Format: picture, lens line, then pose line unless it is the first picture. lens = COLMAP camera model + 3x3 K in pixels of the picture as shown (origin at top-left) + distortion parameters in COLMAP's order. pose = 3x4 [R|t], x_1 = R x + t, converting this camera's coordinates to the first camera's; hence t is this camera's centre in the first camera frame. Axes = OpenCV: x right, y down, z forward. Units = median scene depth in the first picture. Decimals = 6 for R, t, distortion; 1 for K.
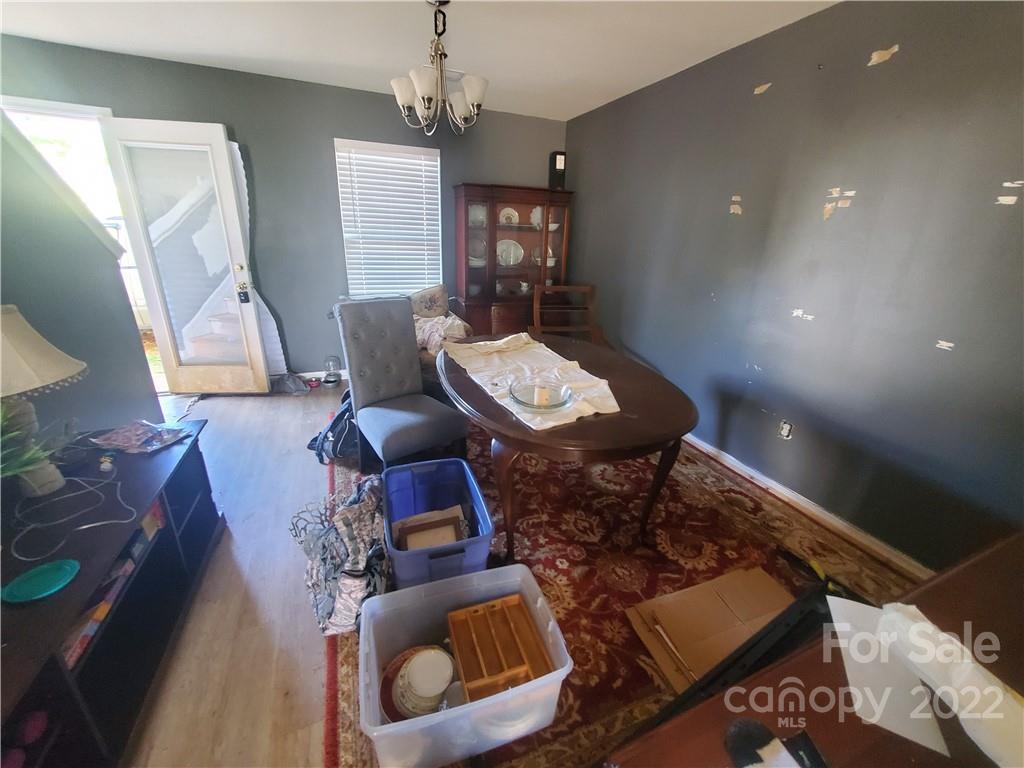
lens RADIAL K [[408.8, 0, 516.2], [0, 408.8, 382.1], [0, 0, 1]] dist [-0.004045, -0.000142]
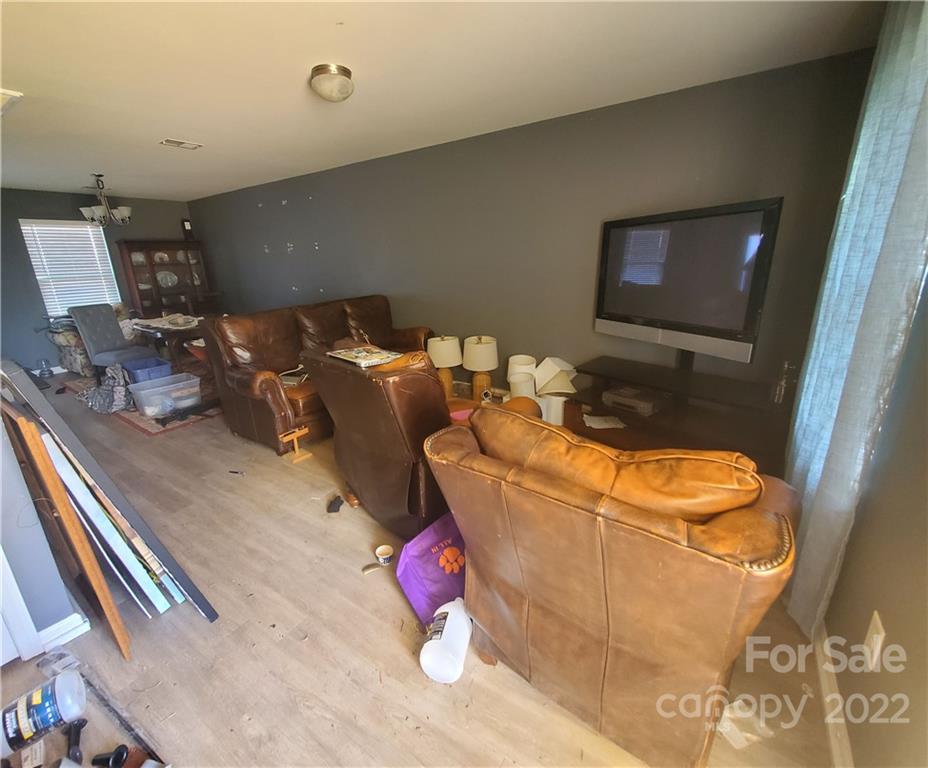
lens RADIAL K [[432.4, 0, 461.0], [0, 432.4, 385.6], [0, 0, 1]] dist [-0.002825, -0.000202]
pose [[0.858672, -0.209880, 0.467581, 0.098150], [0.234745, 0.972043, 0.005225, 0.371784], [-0.455605, 0.105276, 0.883935, -1.036497]]
